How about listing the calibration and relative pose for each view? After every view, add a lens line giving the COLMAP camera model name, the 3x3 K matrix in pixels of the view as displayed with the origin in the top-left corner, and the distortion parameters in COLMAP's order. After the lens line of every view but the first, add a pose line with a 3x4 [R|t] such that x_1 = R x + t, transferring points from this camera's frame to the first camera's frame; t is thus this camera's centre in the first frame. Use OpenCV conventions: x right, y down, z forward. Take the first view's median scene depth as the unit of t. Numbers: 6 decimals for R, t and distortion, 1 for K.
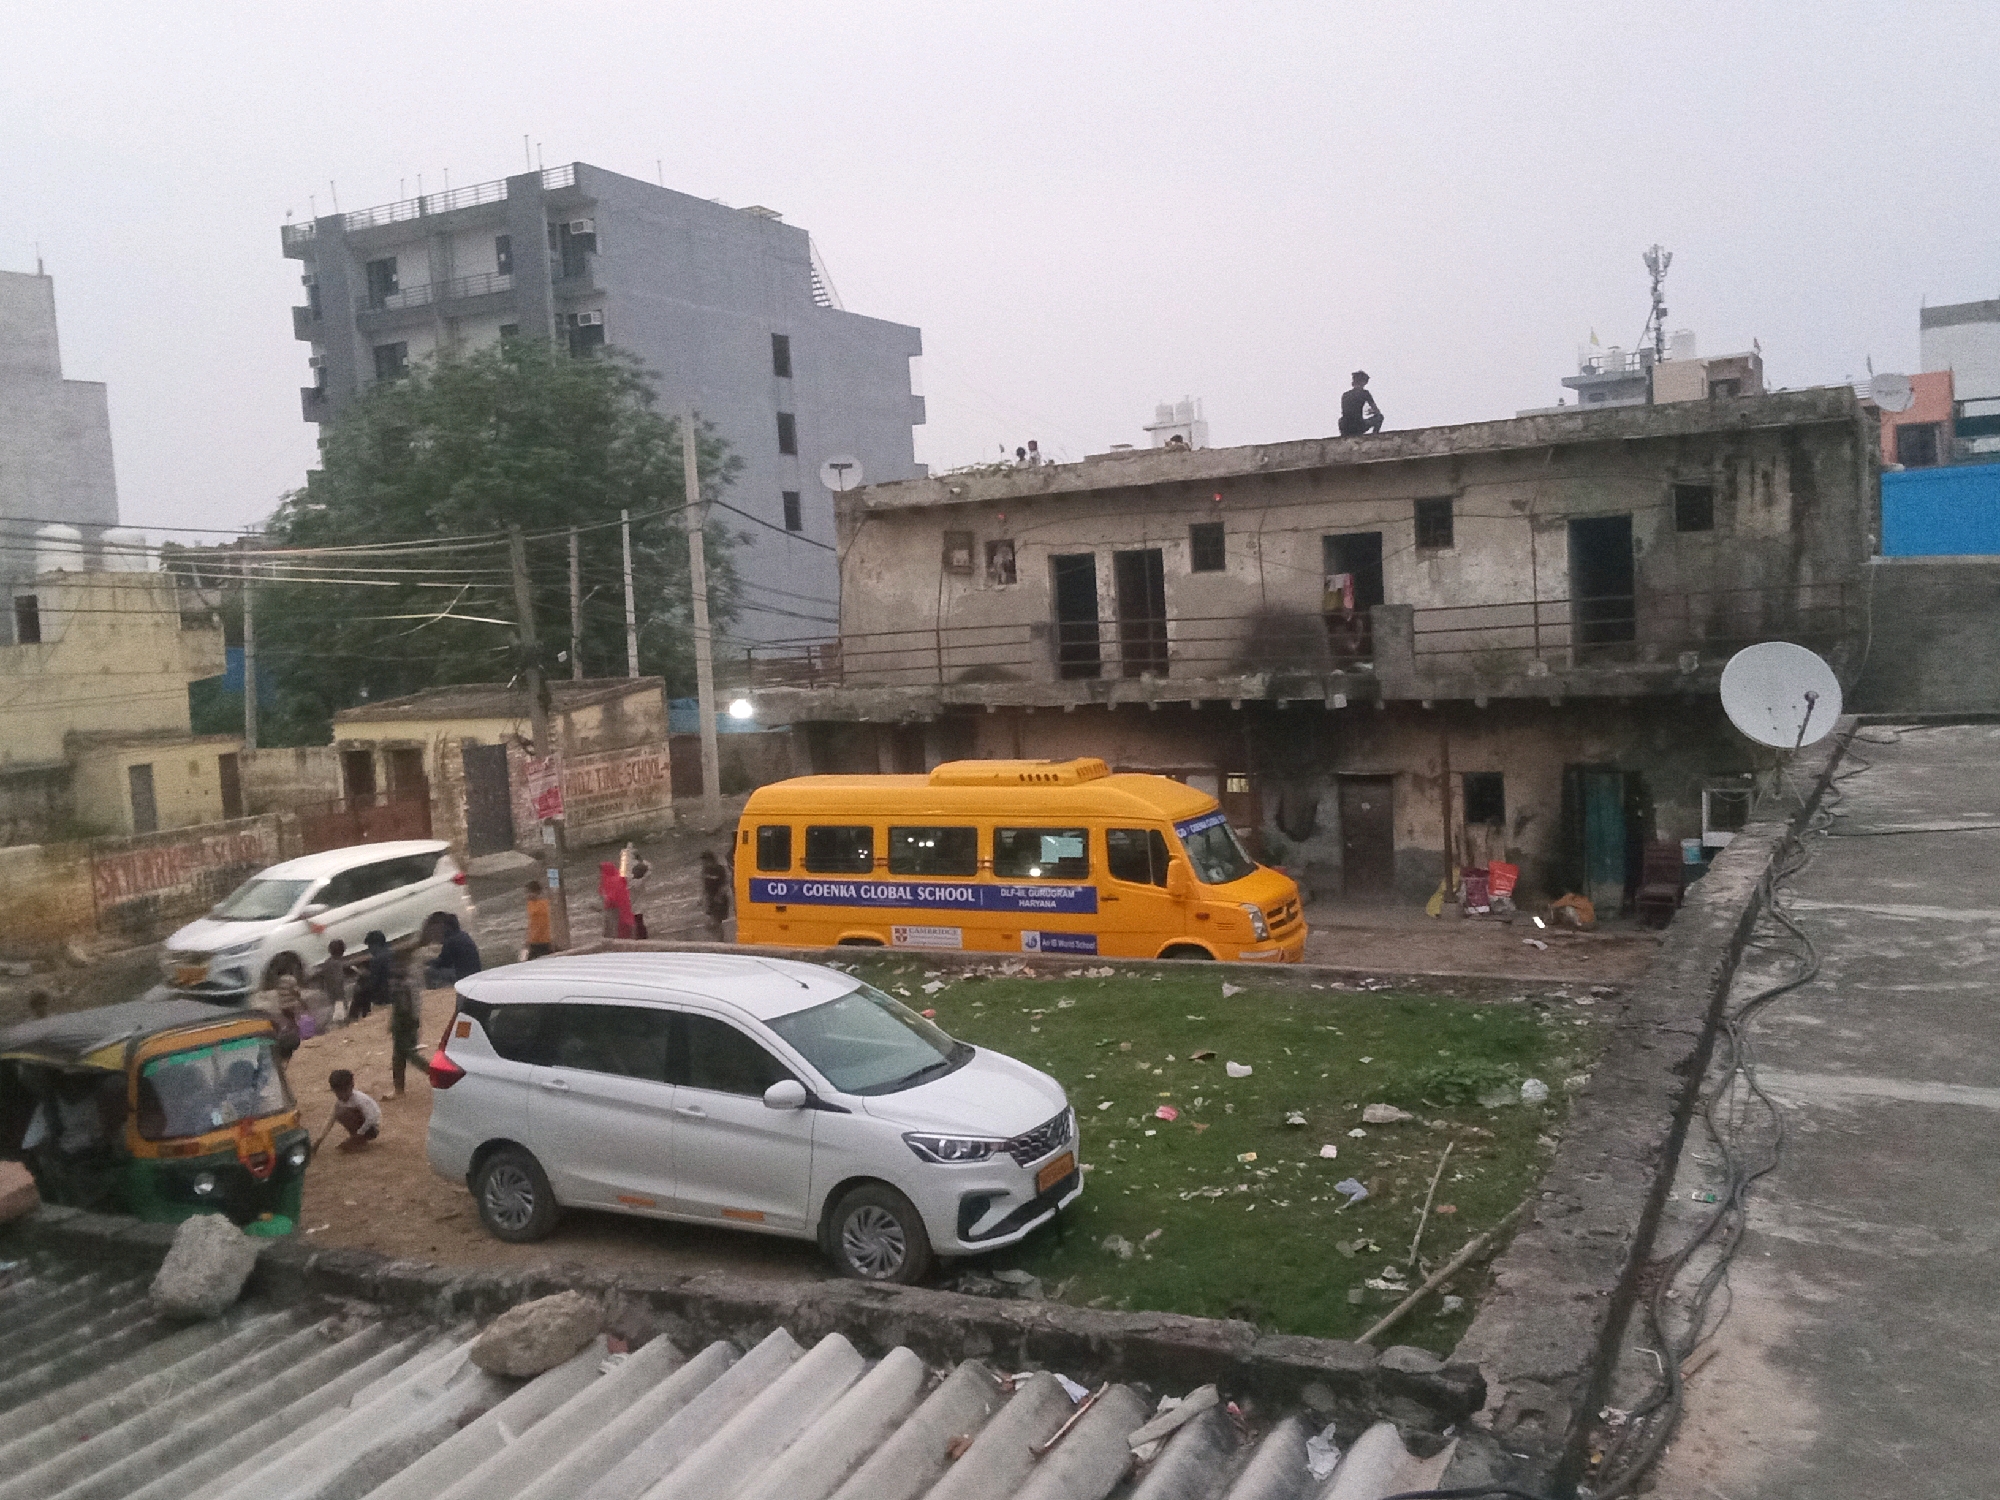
lens RADIAL K [[1736.9, 0, 1000.0], [0, 1736.9, 750.0], [0, 0, 1]] dist [0.054683, -0.001478]
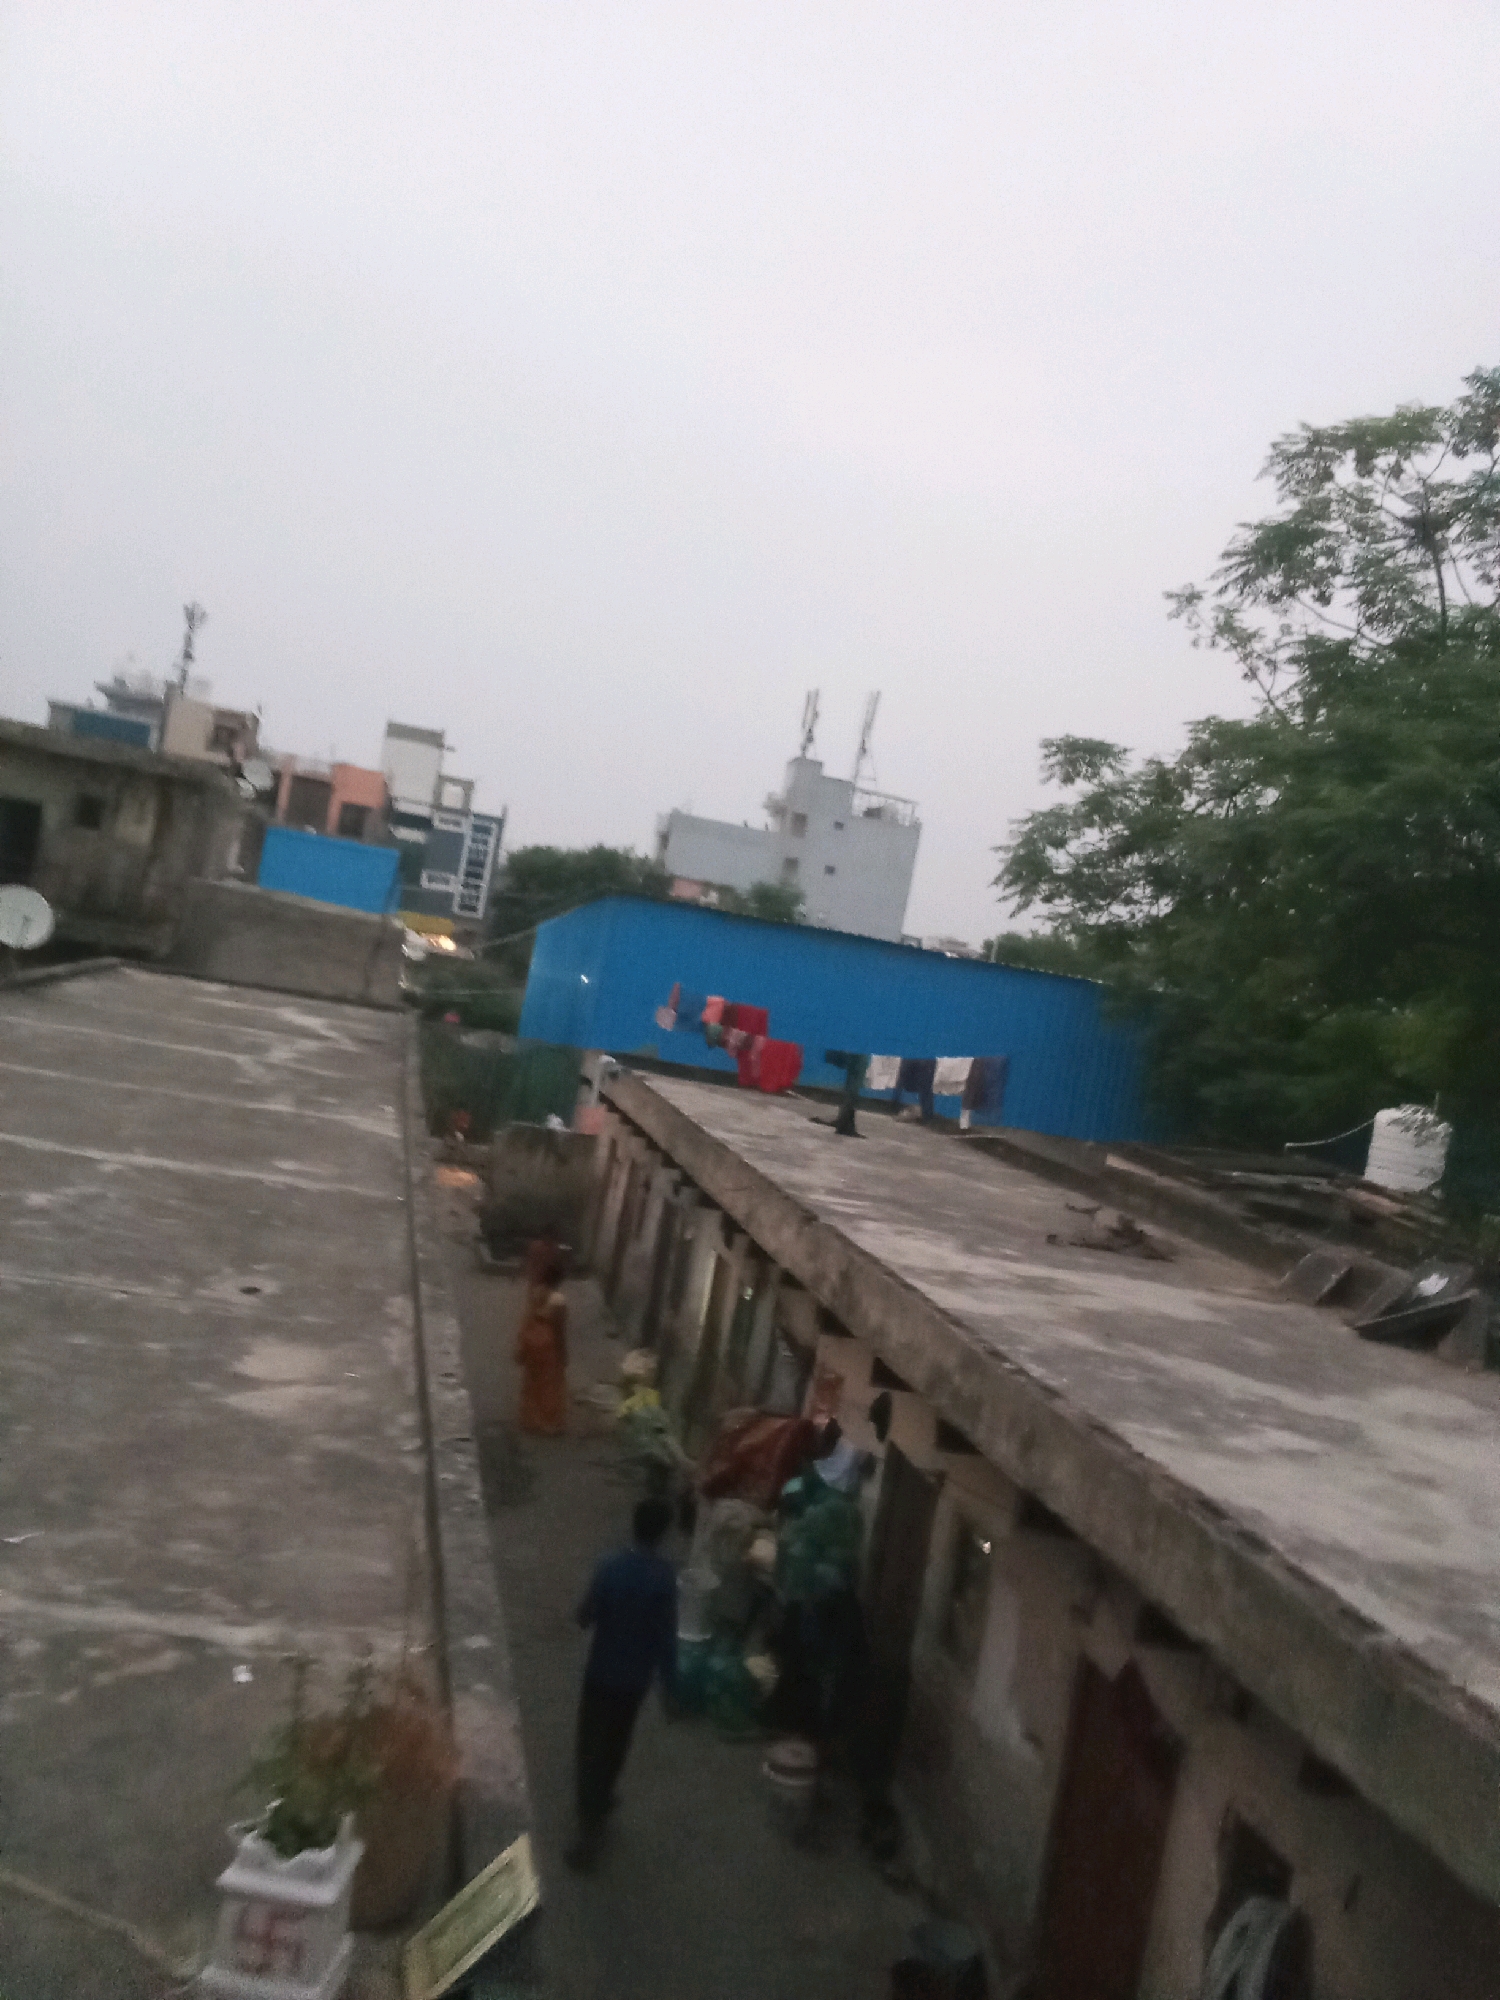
lens RADIAL K [[1546.3, 0, 750.0], [0, 1546.3, 1000.0], [0, 0, 1]] dist [0.080883, -0.131347]
pose [[0.728088, 0.187410, 0.659367, -0.012734], [-0.174617, 0.980876, -0.085975, 0.017073], [-0.662870, -0.052540, 0.746889, -0.196141]]
